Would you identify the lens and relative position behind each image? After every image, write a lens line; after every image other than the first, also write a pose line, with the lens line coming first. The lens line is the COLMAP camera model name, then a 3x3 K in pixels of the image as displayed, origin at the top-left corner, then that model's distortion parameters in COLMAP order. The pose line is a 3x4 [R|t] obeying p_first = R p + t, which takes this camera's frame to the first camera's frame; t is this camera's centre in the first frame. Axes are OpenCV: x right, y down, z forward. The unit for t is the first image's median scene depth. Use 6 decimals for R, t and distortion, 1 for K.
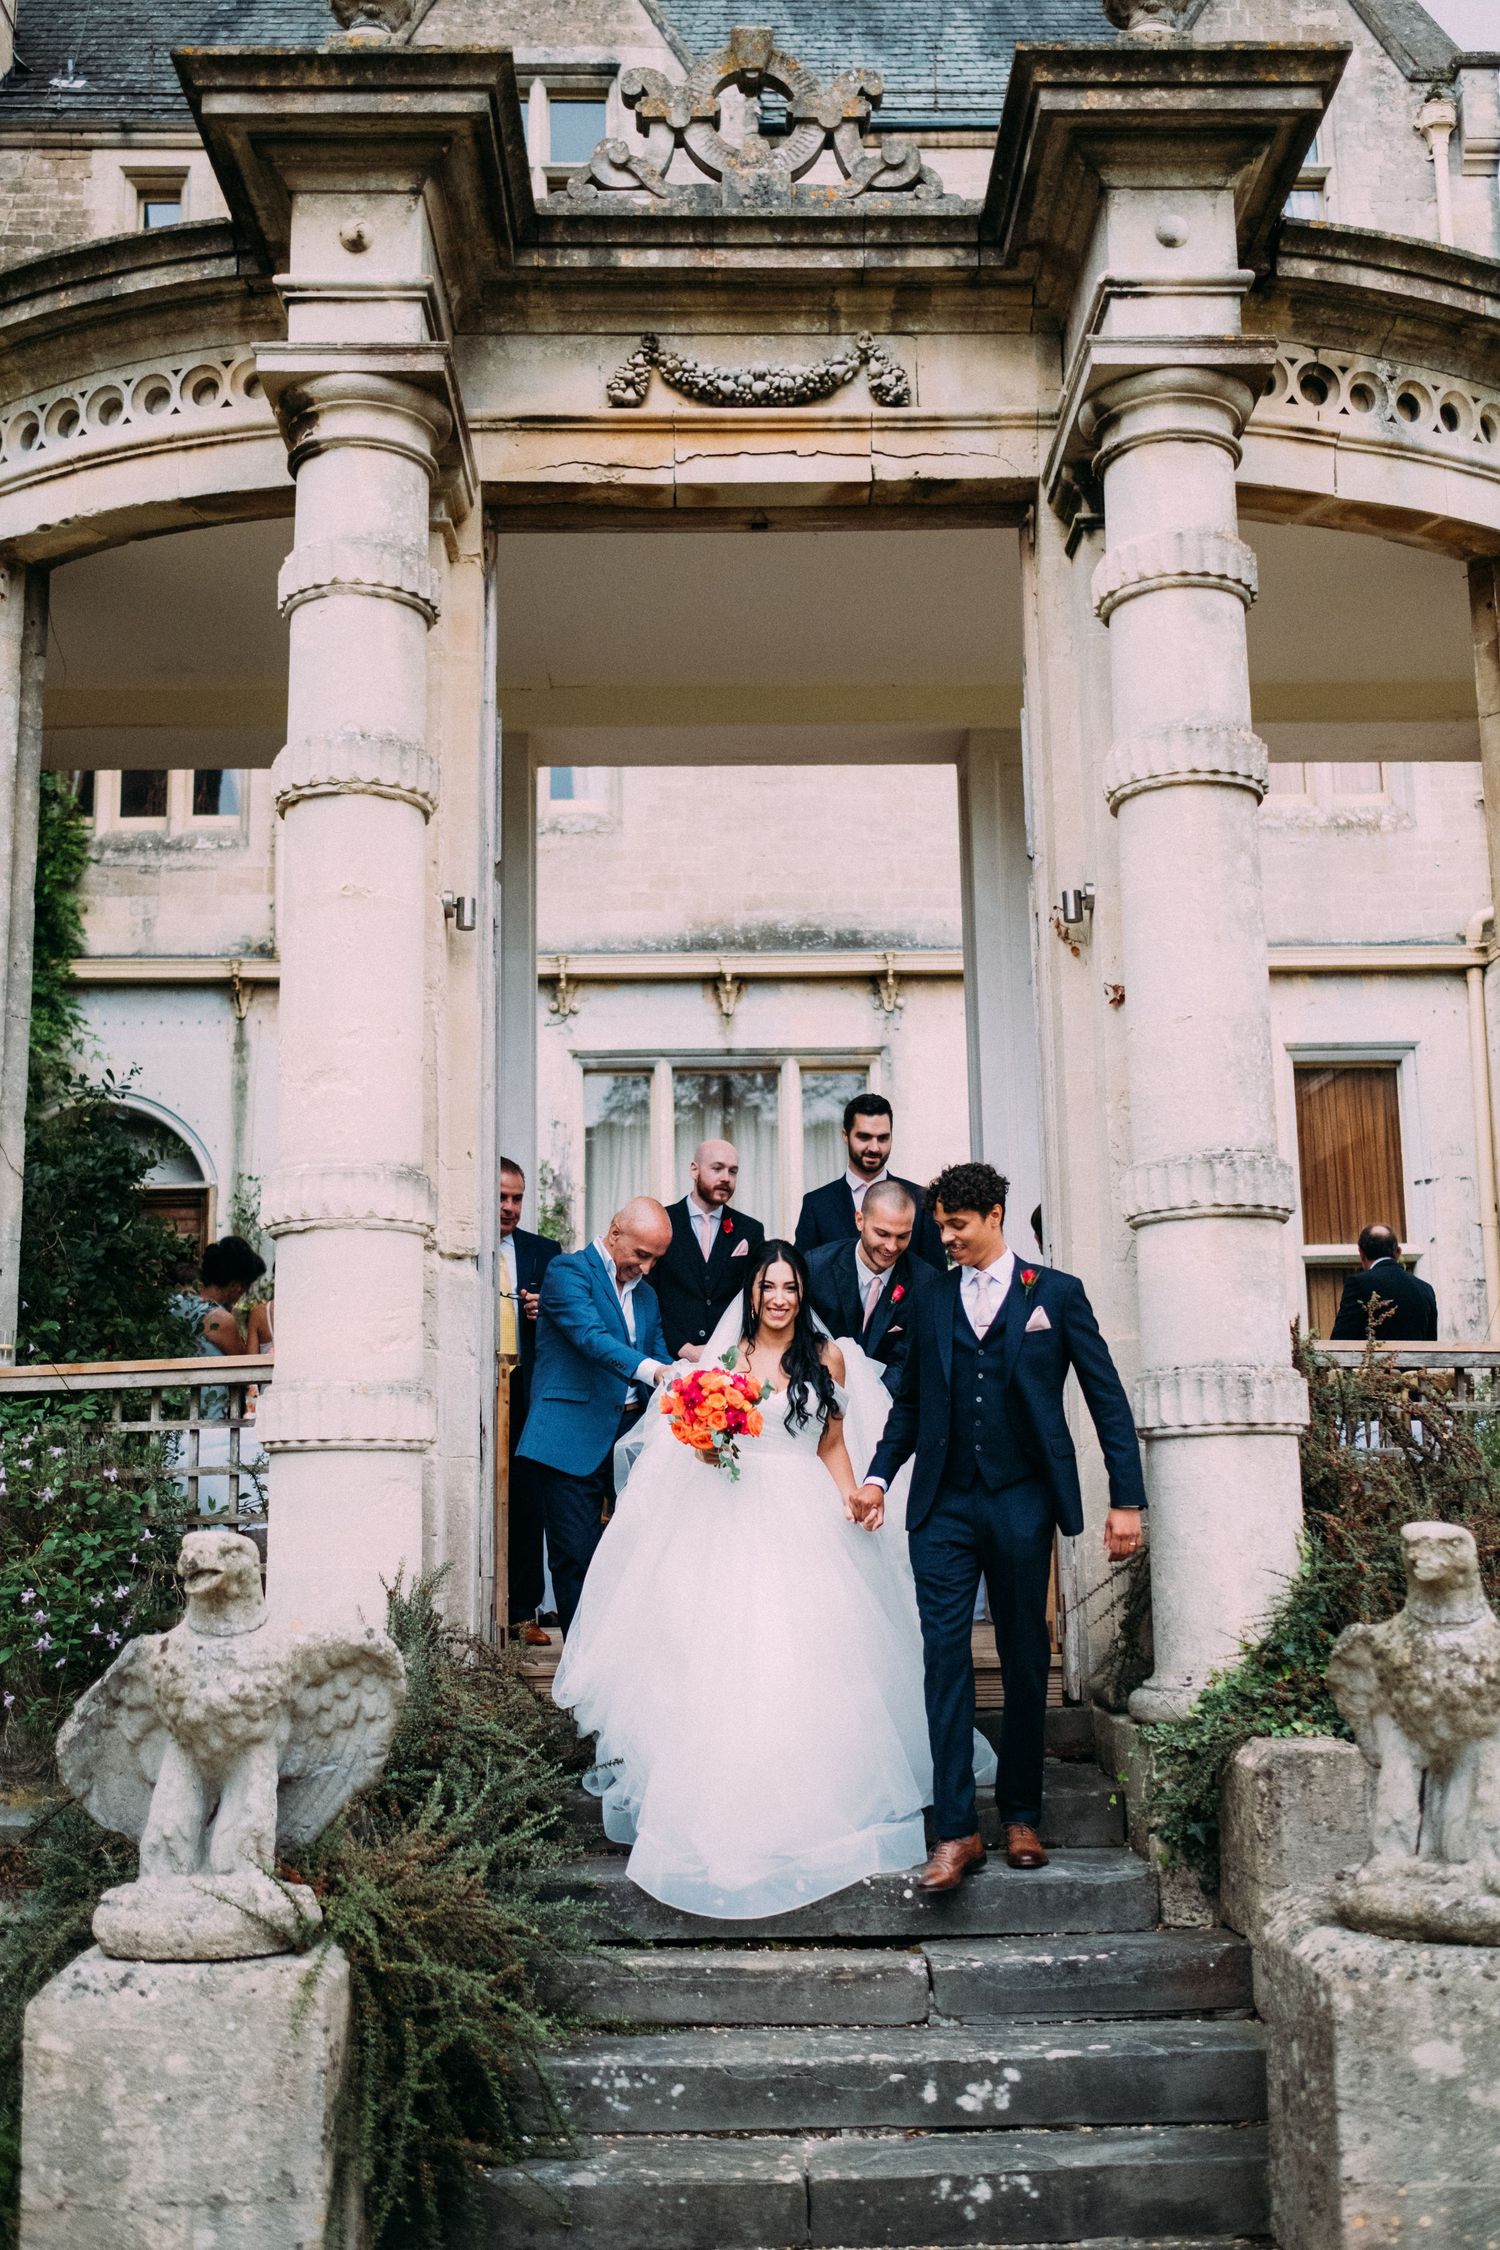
lens RADIAL K [[2296.5, 0, 755.1], [0, 2296.5, 1117.4], [0, 0, 1]] dist [-0.015155, 0.052347]
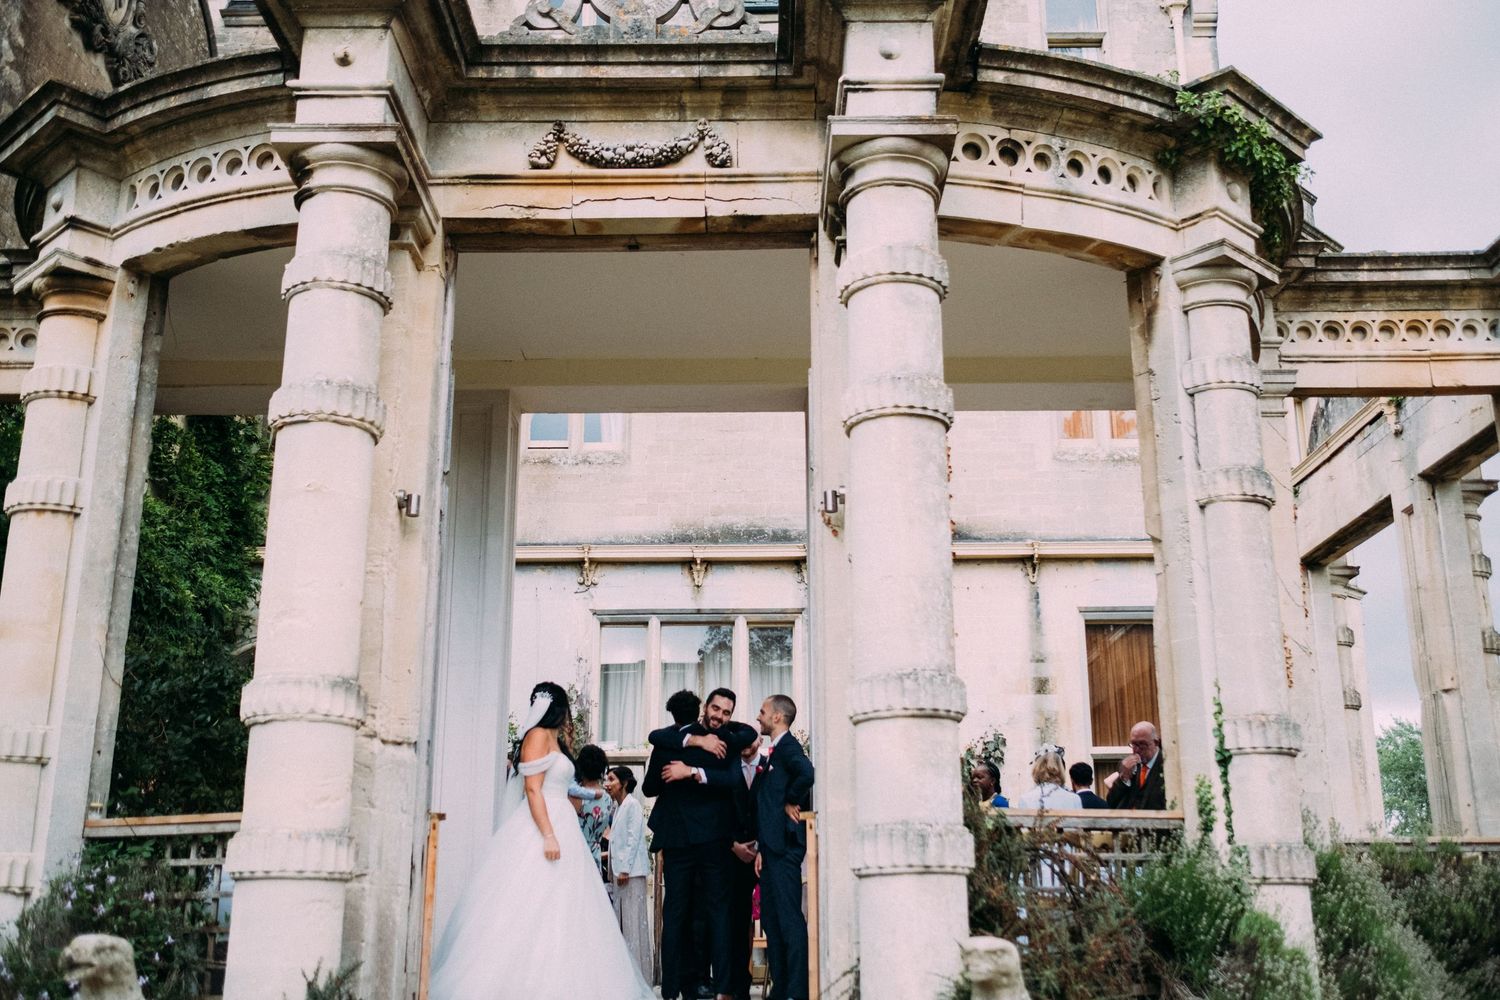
lens RADIAL K [[1531.0, 0, 745.2], [0, 1531.0, 502.9], [0, 0, 1]] dist [-0.015155, 0.052347]
pose [[0.999550, 0.002379, -0.029917, 0.106727], [-0.005464, 0.994616, -0.103483, 0.008381], [0.029509, 0.103600, 0.994181, 0.038391]]
